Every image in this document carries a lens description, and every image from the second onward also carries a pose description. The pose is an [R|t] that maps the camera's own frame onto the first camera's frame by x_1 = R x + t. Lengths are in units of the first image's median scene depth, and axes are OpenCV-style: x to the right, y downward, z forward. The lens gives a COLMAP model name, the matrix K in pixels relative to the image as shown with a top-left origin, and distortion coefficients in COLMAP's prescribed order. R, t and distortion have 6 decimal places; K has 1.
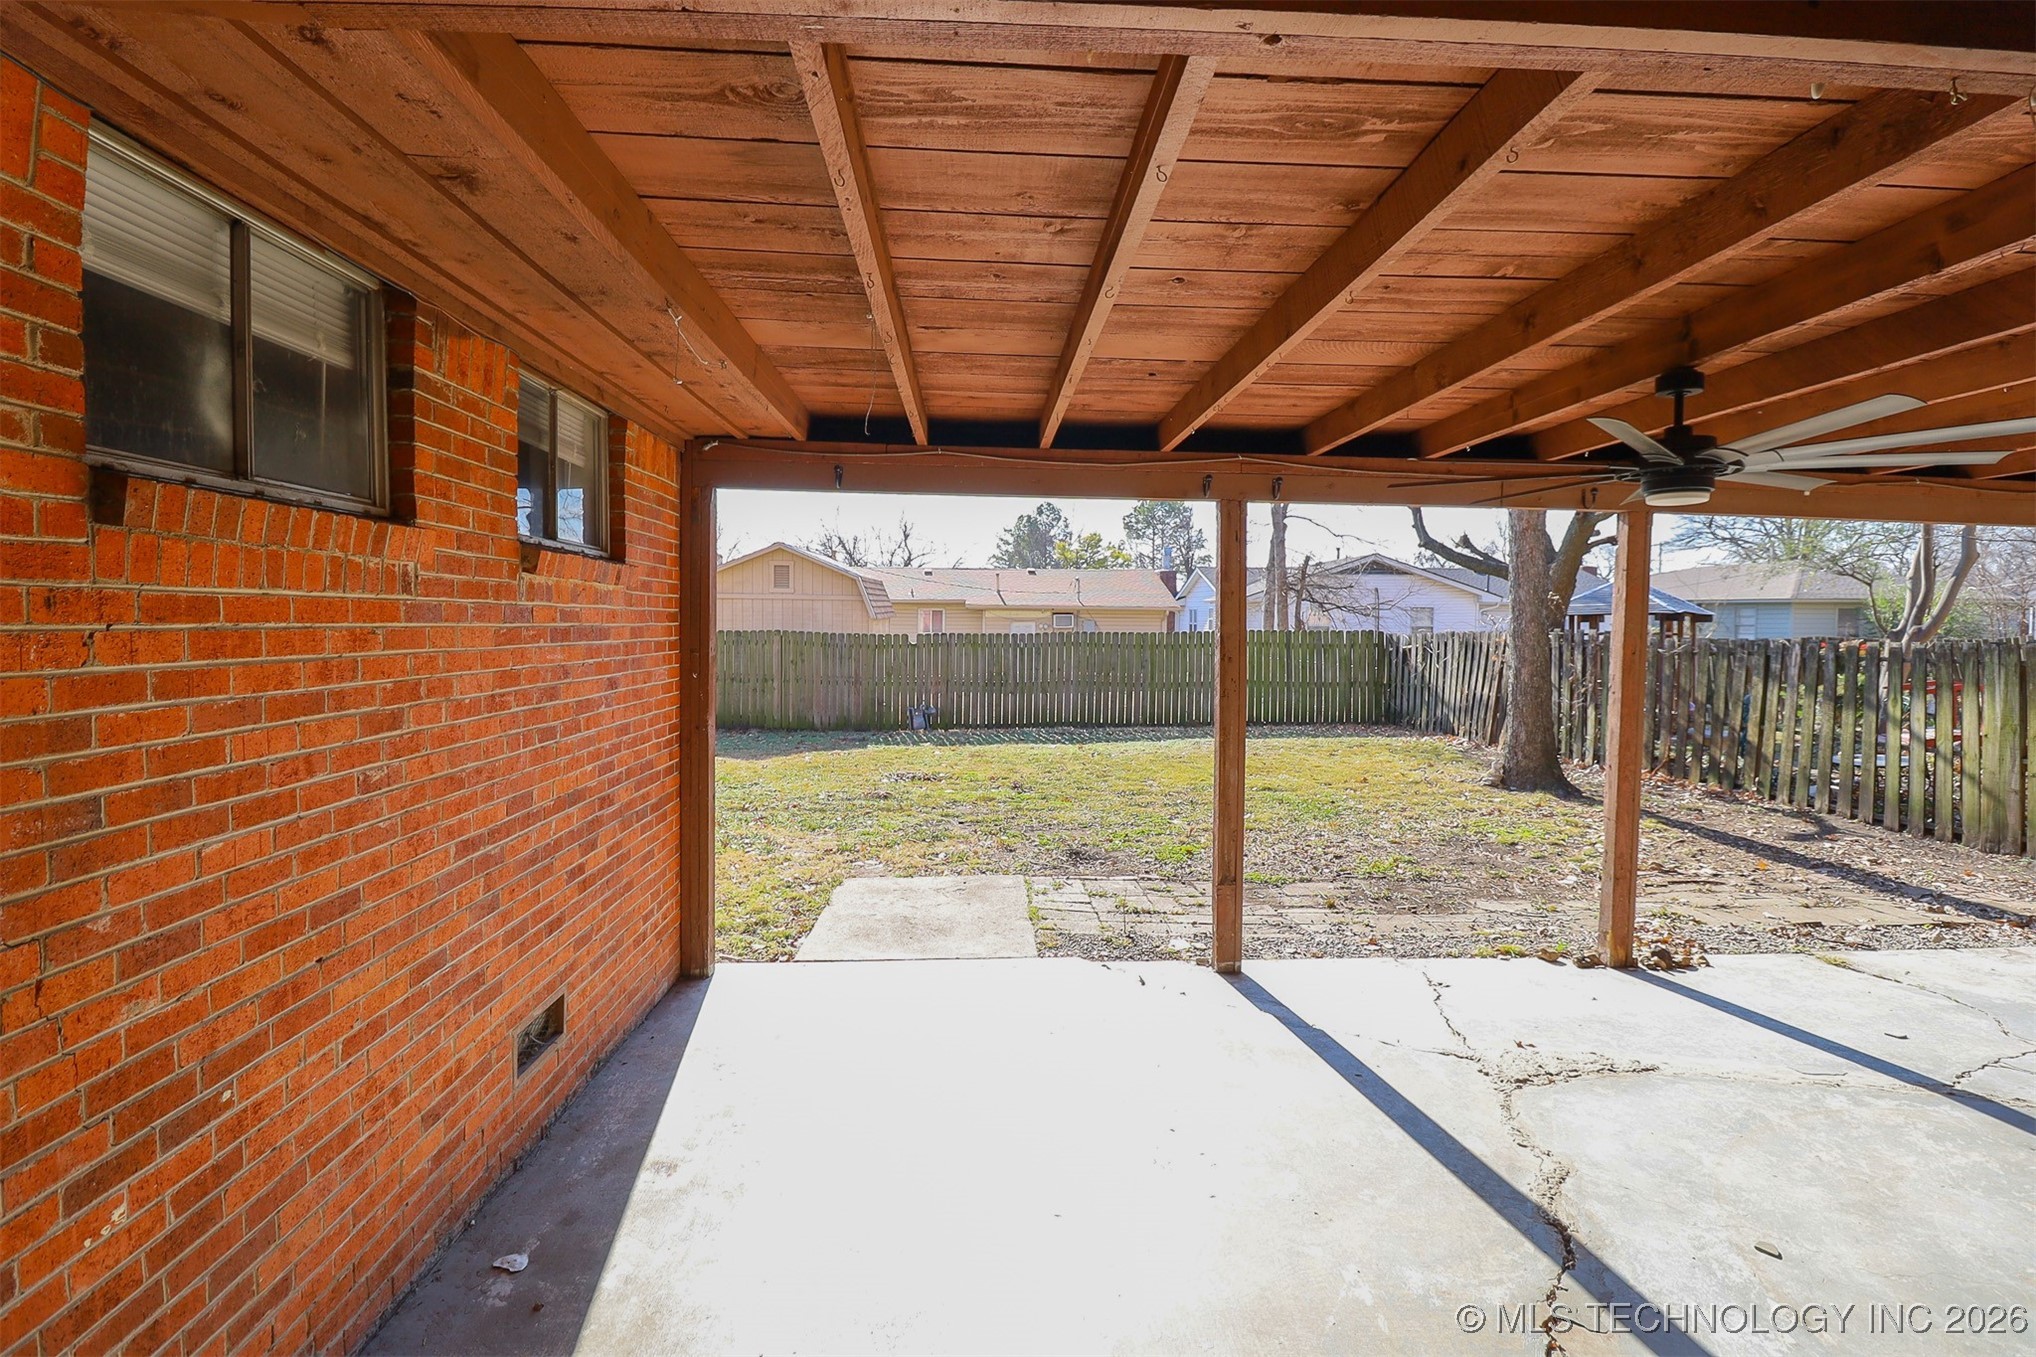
lens RADIAL K [[940.8, 0, 1012.0], [0, 940.8, 654.4], [0, 0, 1]] dist [0.000395, -0.013953]
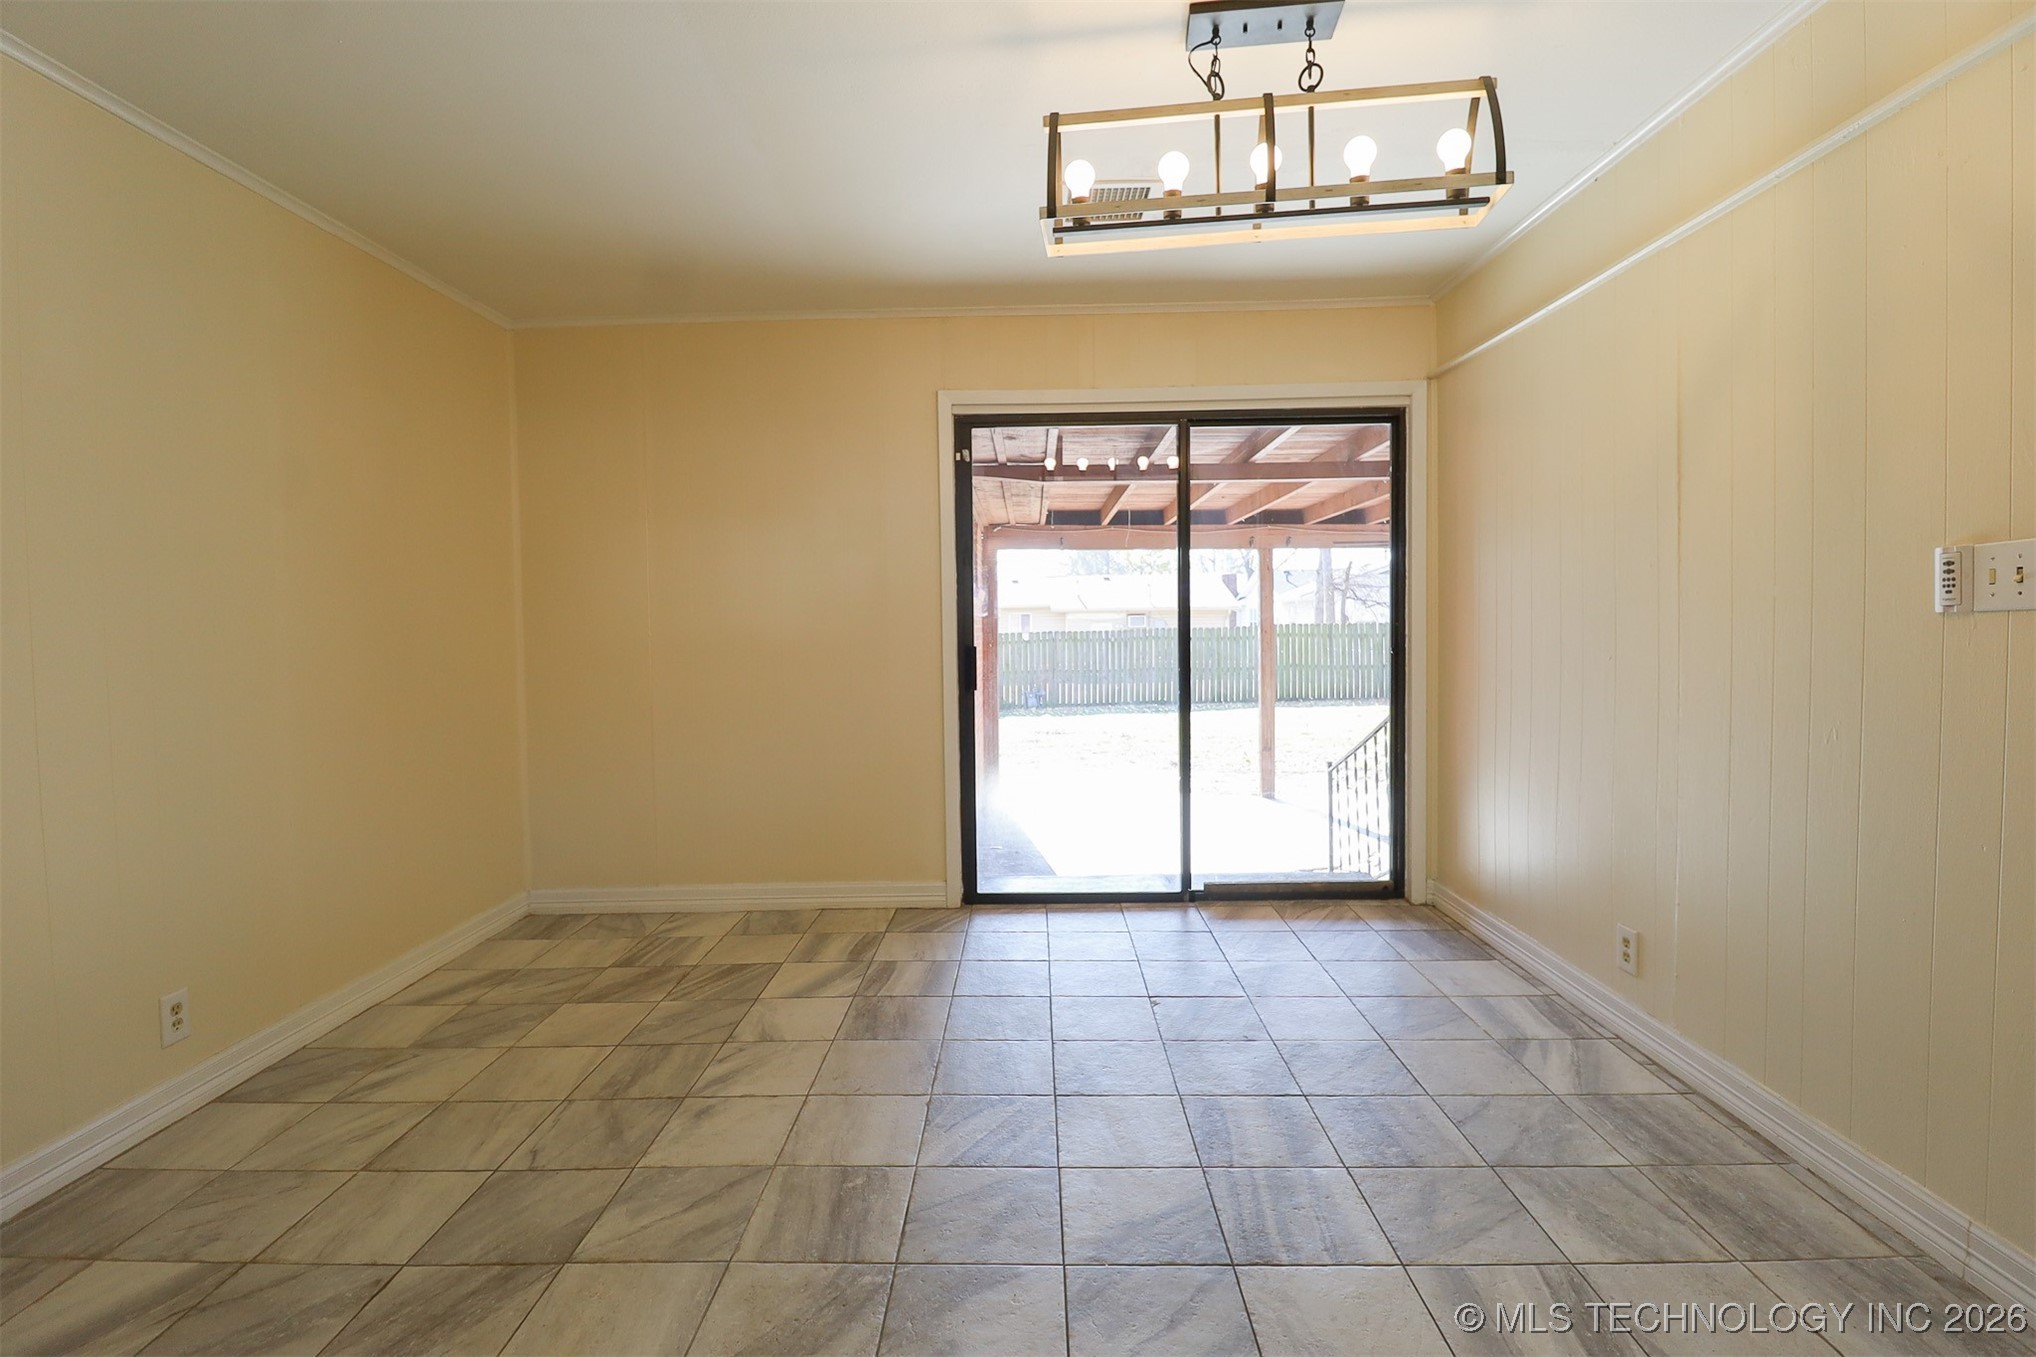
lens RADIAL K [[940.8, 0, 1012.0], [0, 940.8, 654.4], [0, 0, 1]] dist [0.000395, -0.013953]
pose [[0.997811, -0.020266, -0.062946, -0.043477], [0.019937, 0.999784, -0.005859, 0.013957], [0.063052, 0.004591, 0.998000, -0.248918]]
